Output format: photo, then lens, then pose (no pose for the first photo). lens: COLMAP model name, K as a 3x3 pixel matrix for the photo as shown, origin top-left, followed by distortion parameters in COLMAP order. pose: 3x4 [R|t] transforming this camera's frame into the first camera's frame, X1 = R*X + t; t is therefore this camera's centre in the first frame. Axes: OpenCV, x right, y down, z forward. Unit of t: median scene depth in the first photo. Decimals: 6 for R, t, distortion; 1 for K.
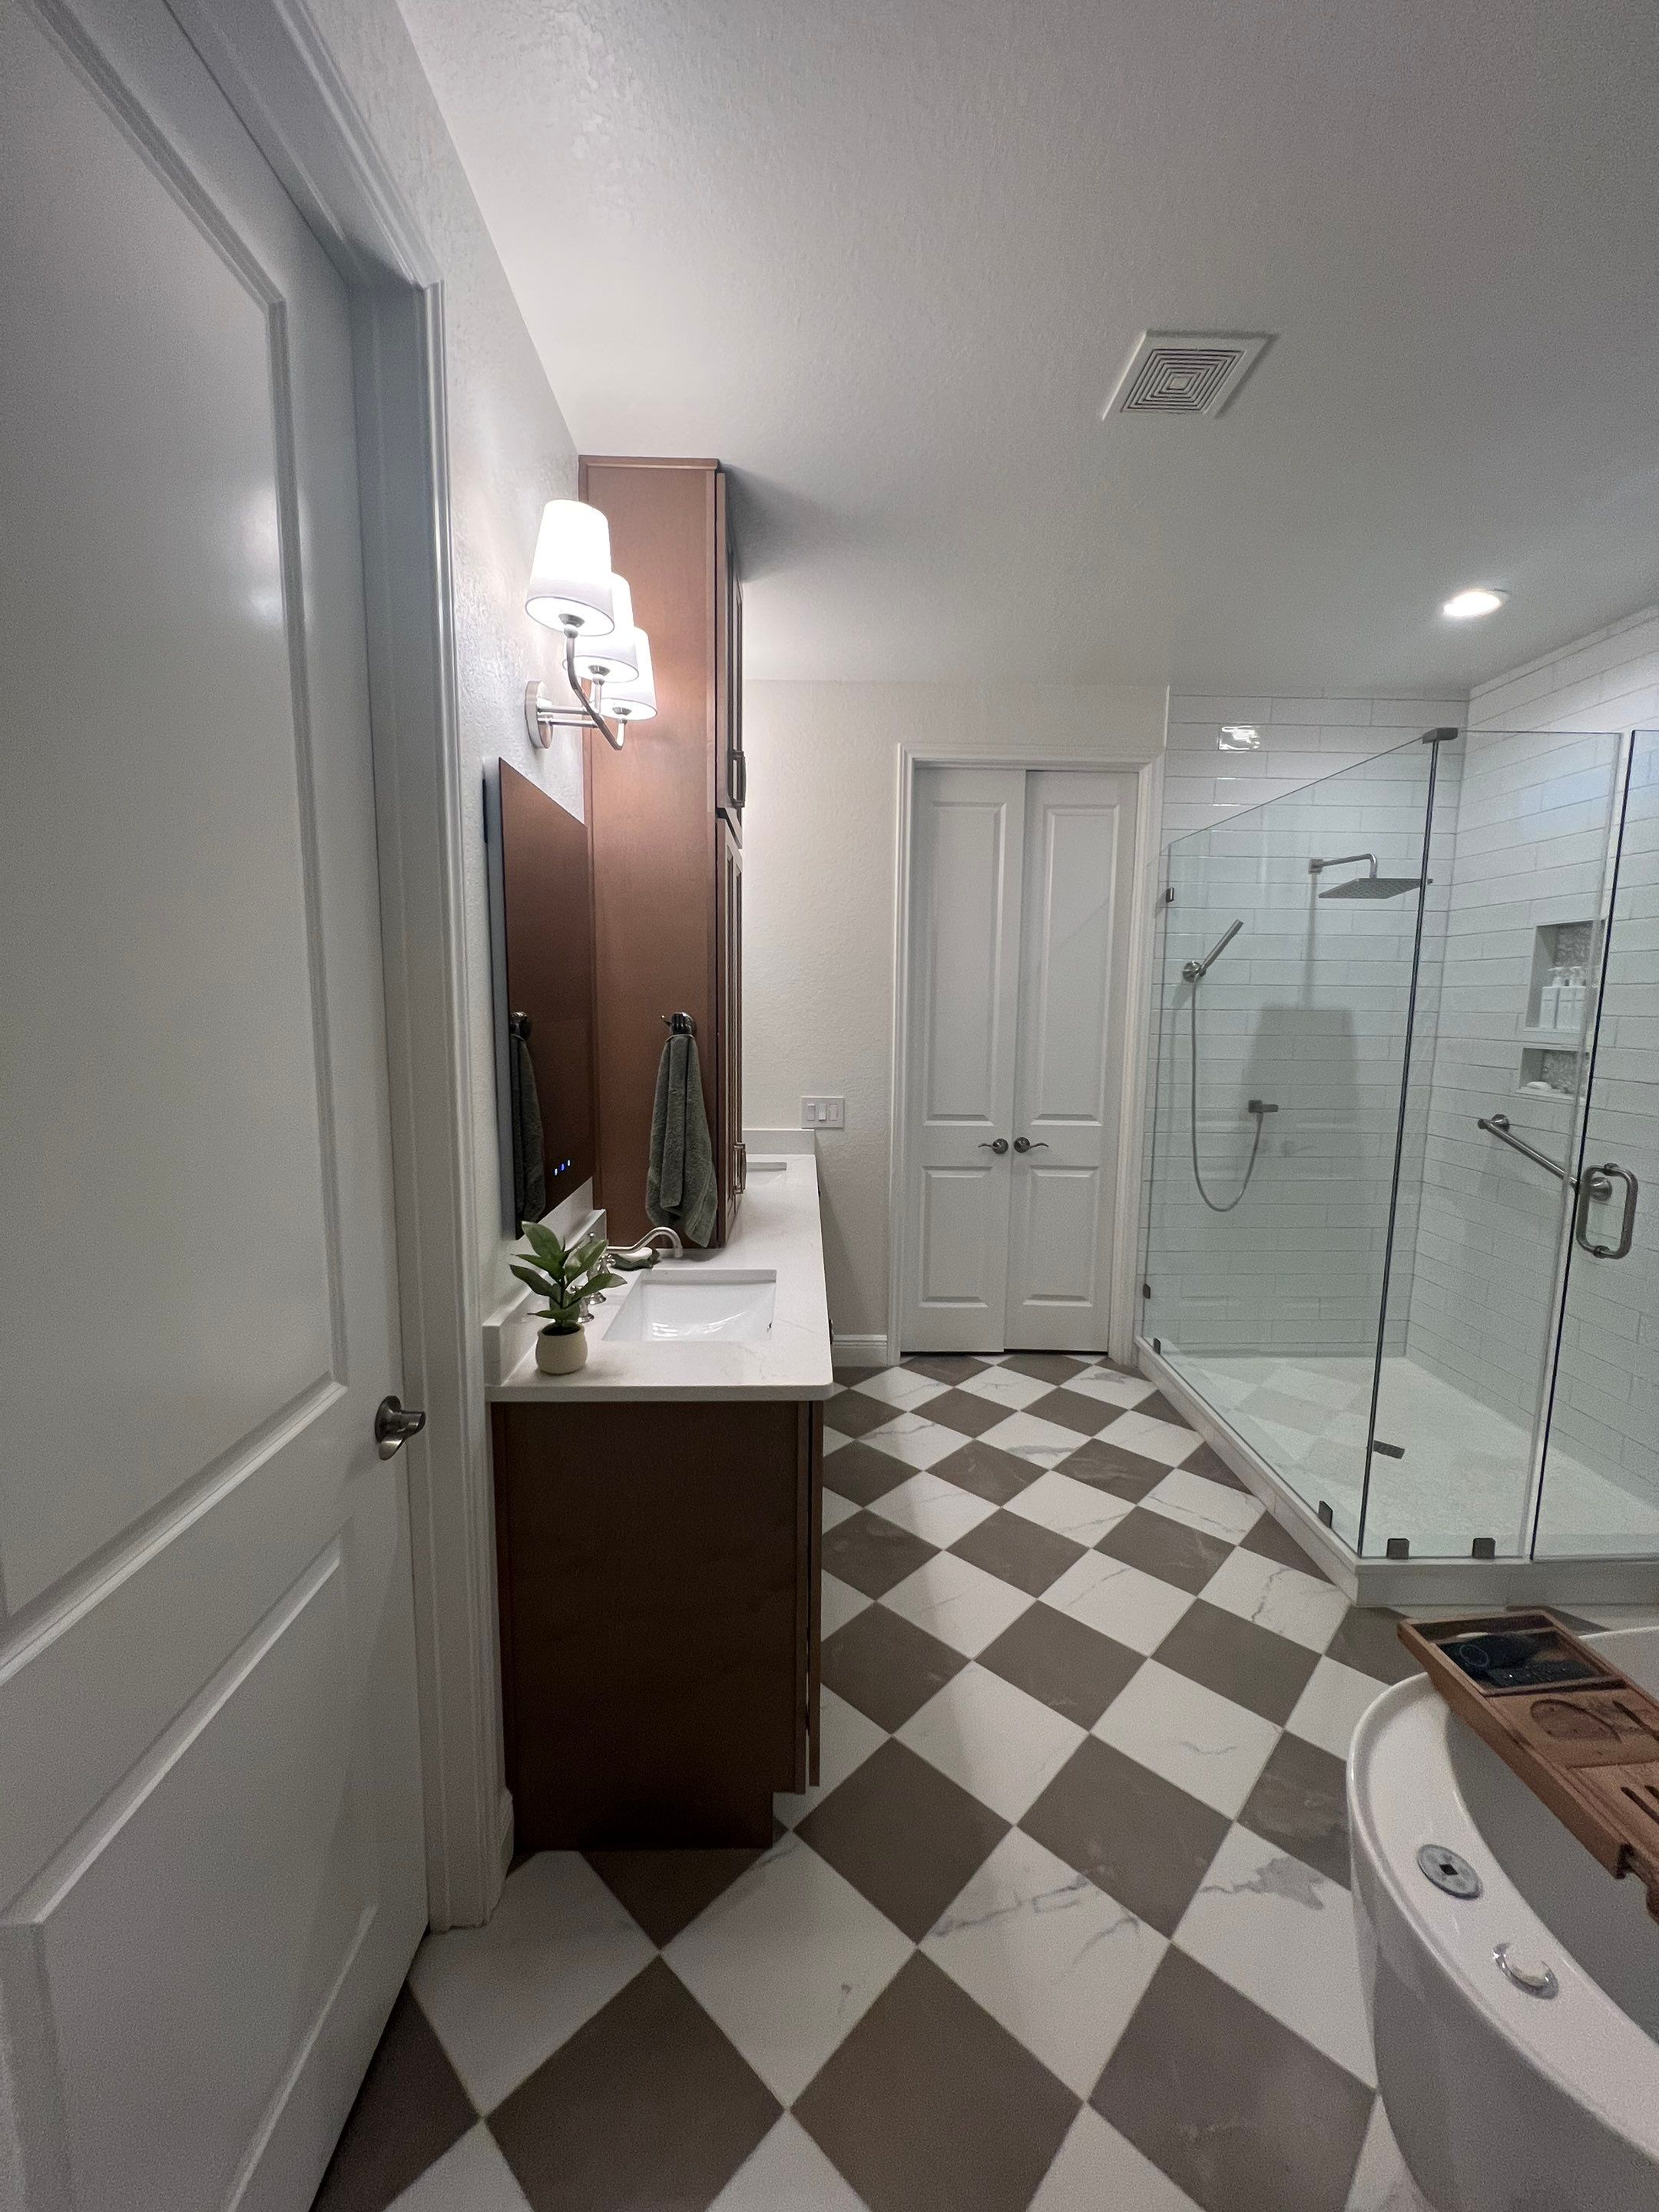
lens RADIAL K [[887.6, 0, 824.2], [0, 887.6, 1114.4], [0, 0, 1]] dist [-0.001537, -0.000091]
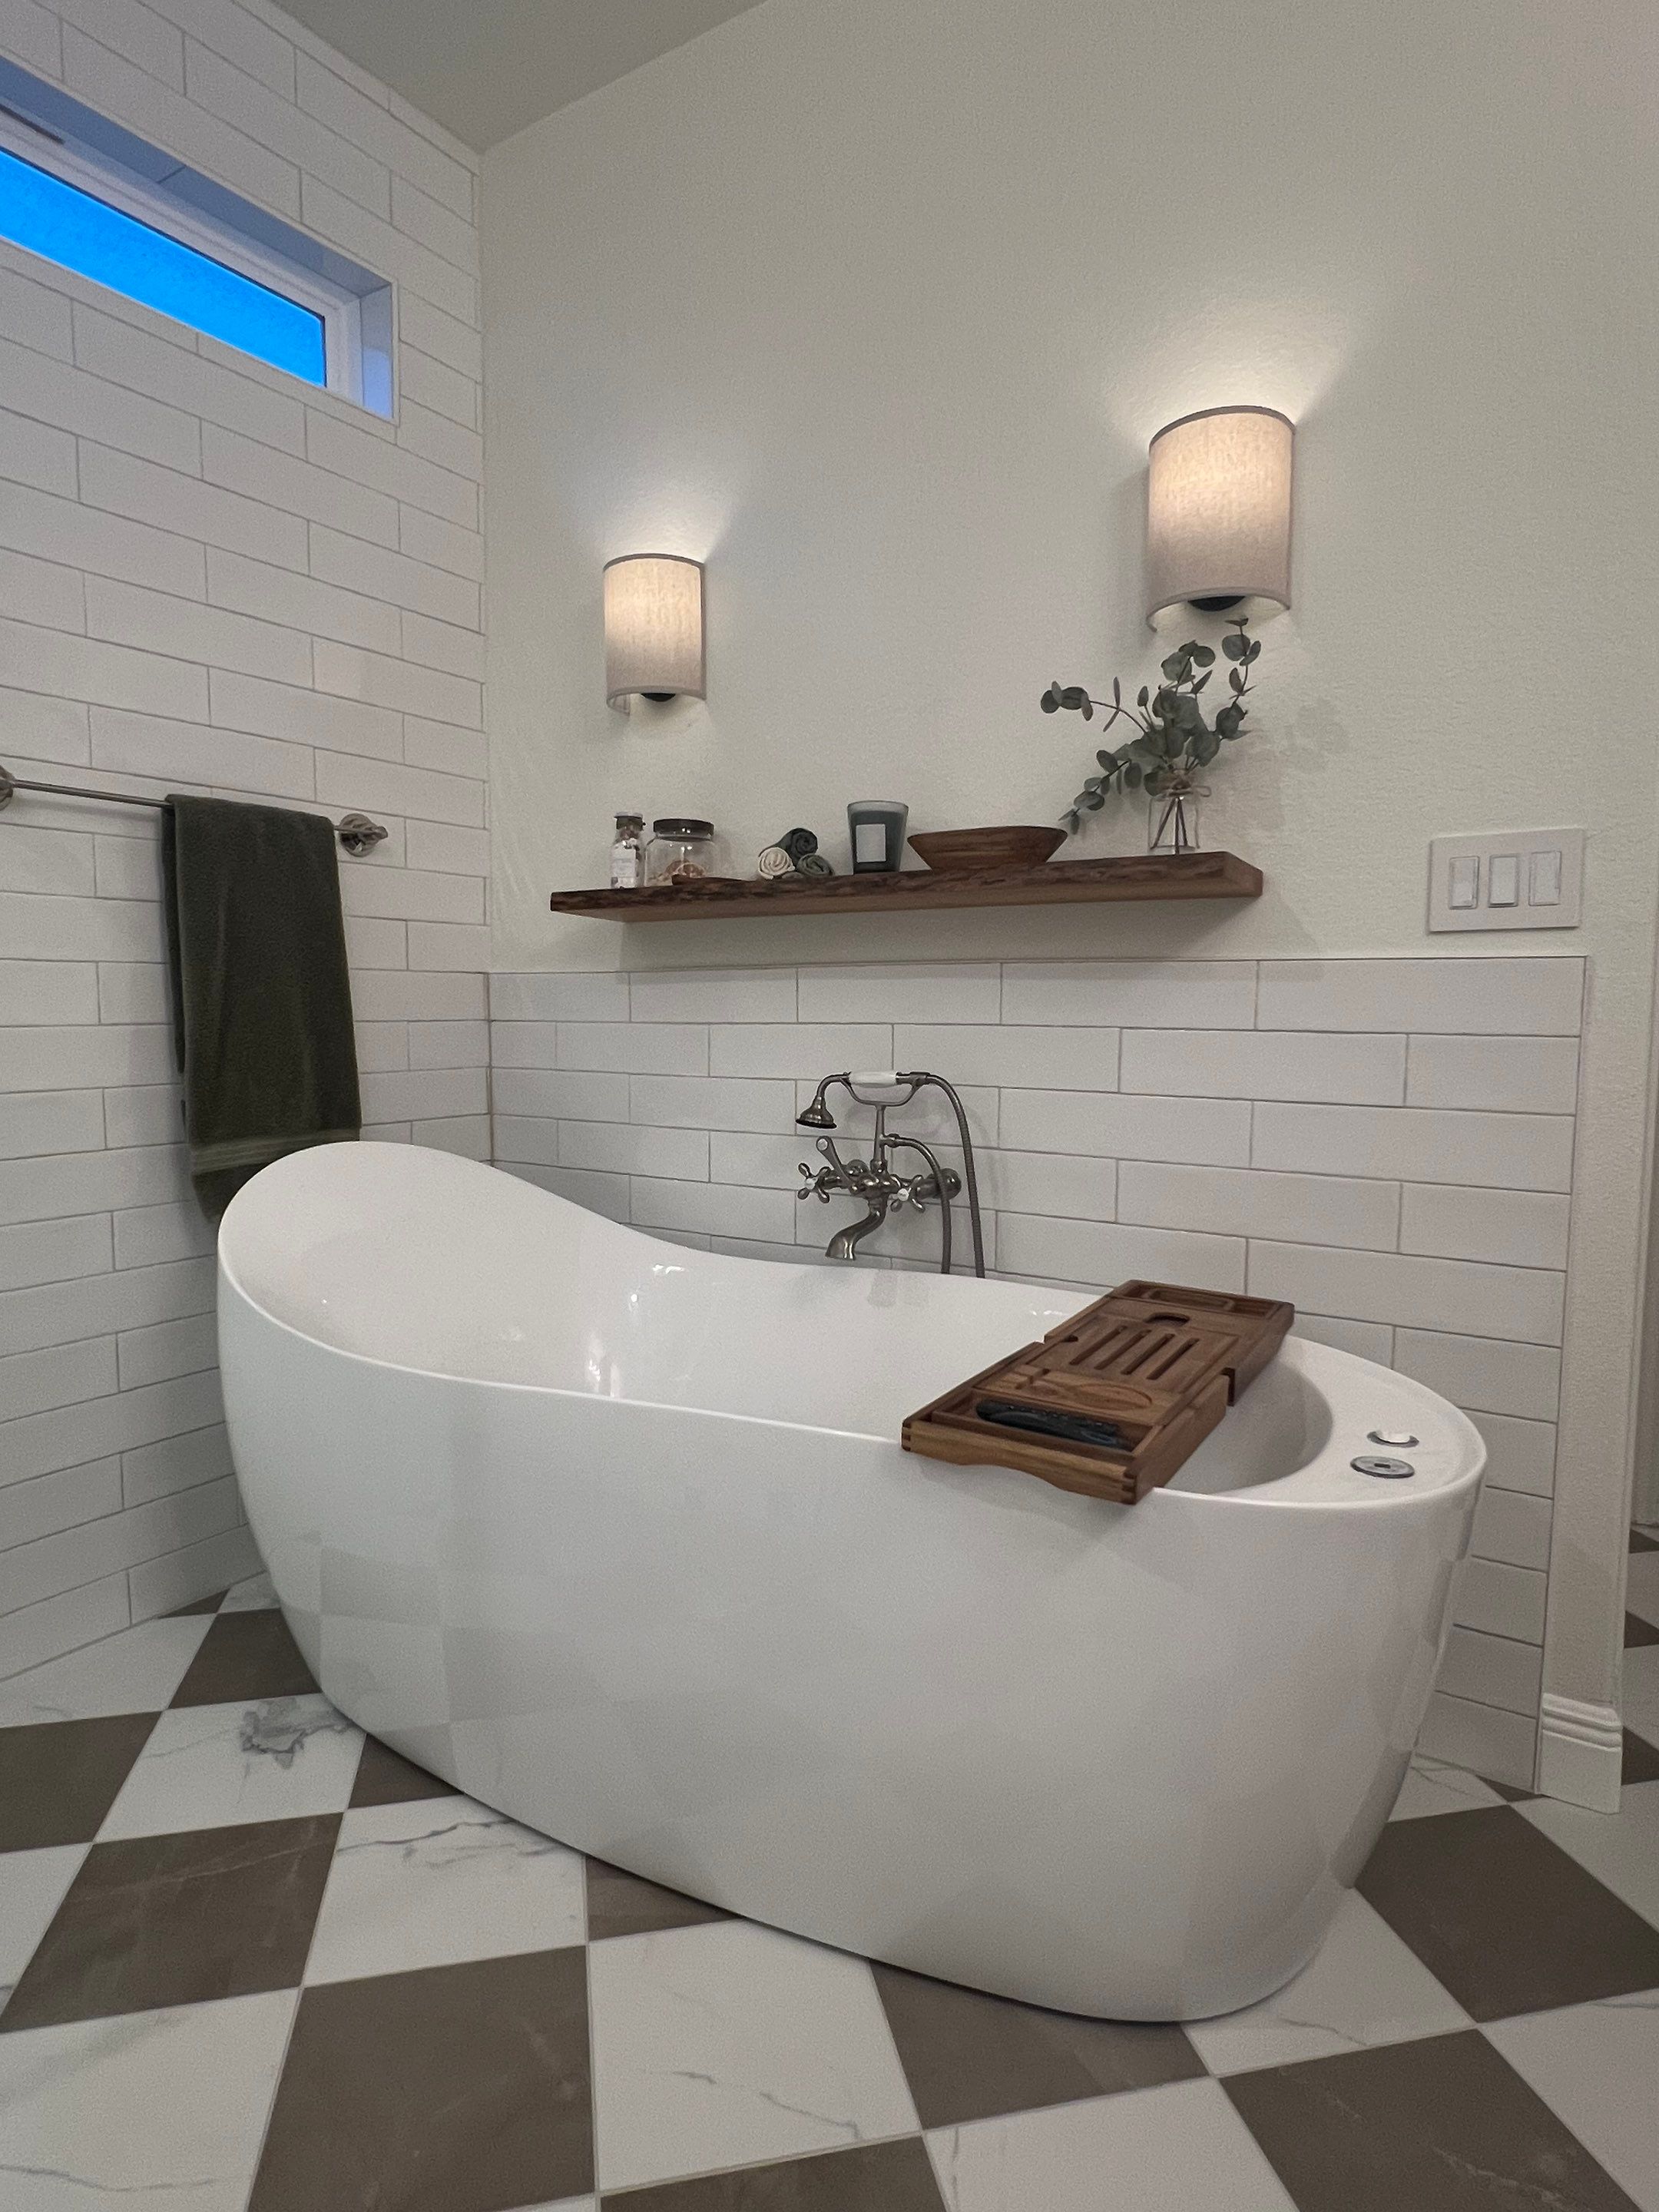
lens RADIAL K [[1234.0, 0, 826.7], [0, 1234.0, 1117.9], [0, 0, 1]] dist [-0.006429, 0.001289]
pose [[-0.828141, -0.063396, 0.556923, 0.167071], [0.060830, 0.977550, 0.201730, 0.071763], [-0.557209, 0.200939, -0.805693, 0.766103]]
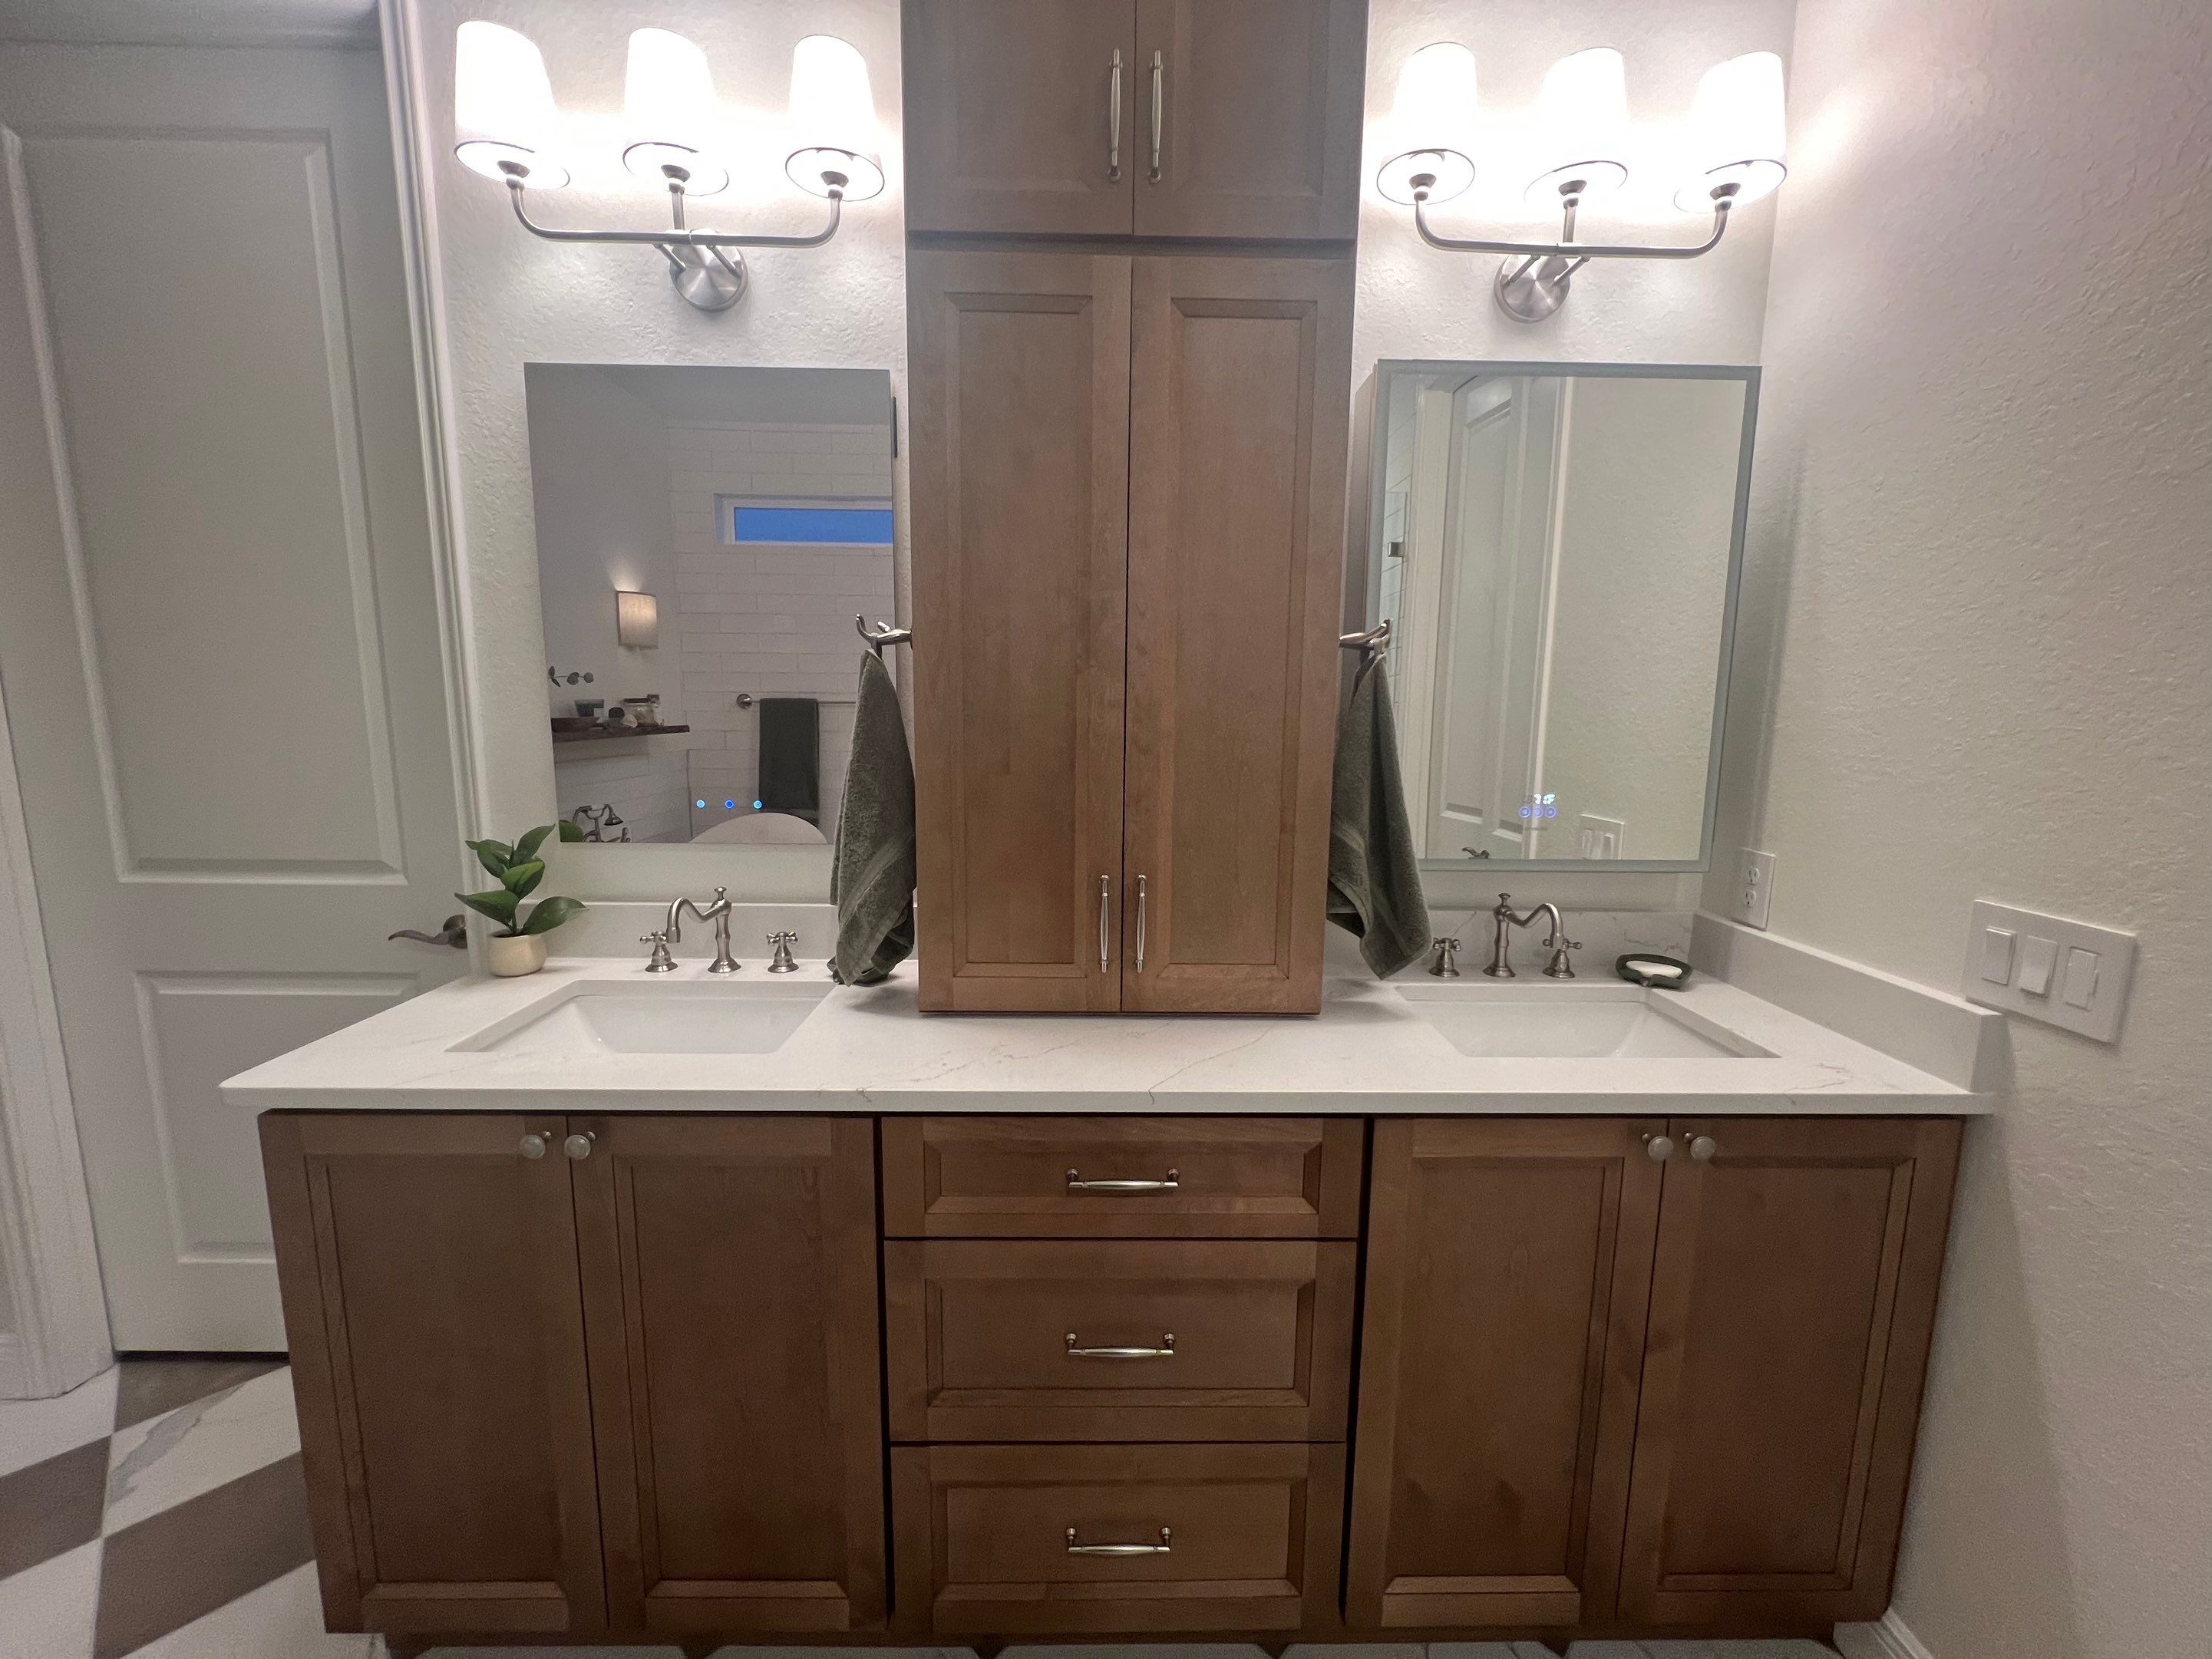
lens RADIAL K [[887.5, 0, 1109.3], [0, 887.5, 830.2], [0, 0, 1]] dist [-0.001537, -0.000091]
pose [[-0.005448, 0.131035, -0.991363, 0.348038], [-0.142015, 0.981228, 0.130476, -0.050614], [0.989850, 0.141499, 0.013263, 0.841196]]
